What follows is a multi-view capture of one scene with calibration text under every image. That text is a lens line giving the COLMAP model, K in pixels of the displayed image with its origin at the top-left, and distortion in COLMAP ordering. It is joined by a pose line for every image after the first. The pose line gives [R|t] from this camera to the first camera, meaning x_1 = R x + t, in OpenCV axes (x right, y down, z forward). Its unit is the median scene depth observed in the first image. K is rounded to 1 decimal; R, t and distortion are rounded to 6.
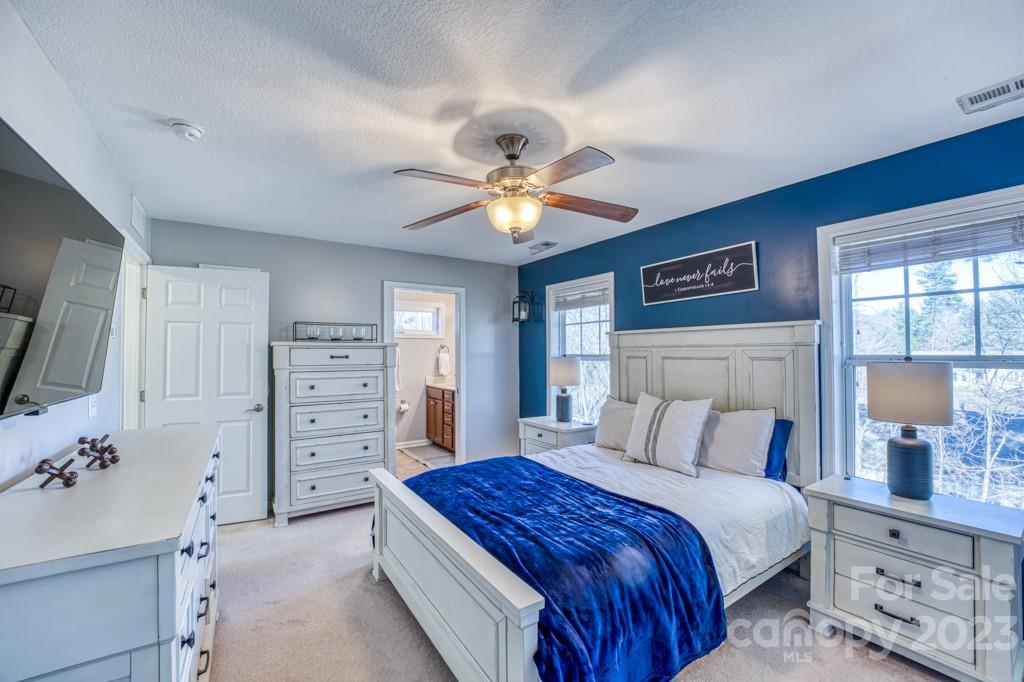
lens RADIAL K [[422.5, 0, 513.8], [0, 422.5, 340.8], [0, 0, 1]] dist [-0.028862, 0.002544]
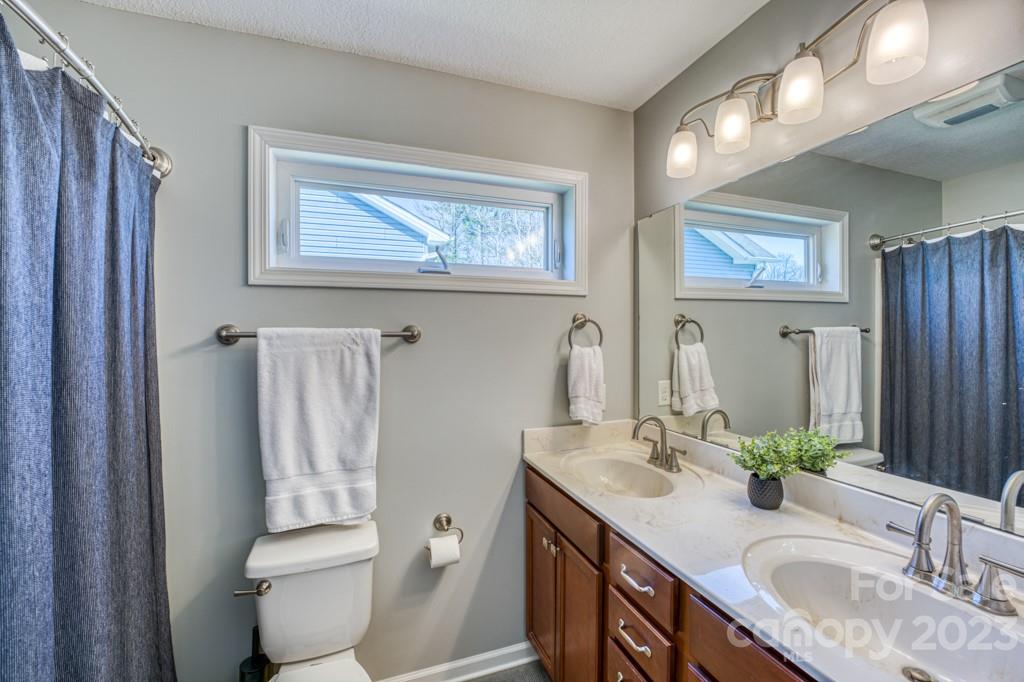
lens RADIAL K [[422.5, 0, 514.5], [0, 422.5, 341.1], [0, 0, 1]] dist [-0.028862, 0.002544]
pose [[0.971925, -0.000365, -0.235289, -0.143090], [0.007454, 0.999545, 0.029240, 0.017790], [0.235171, -0.030173, 0.971486, 0.703742]]
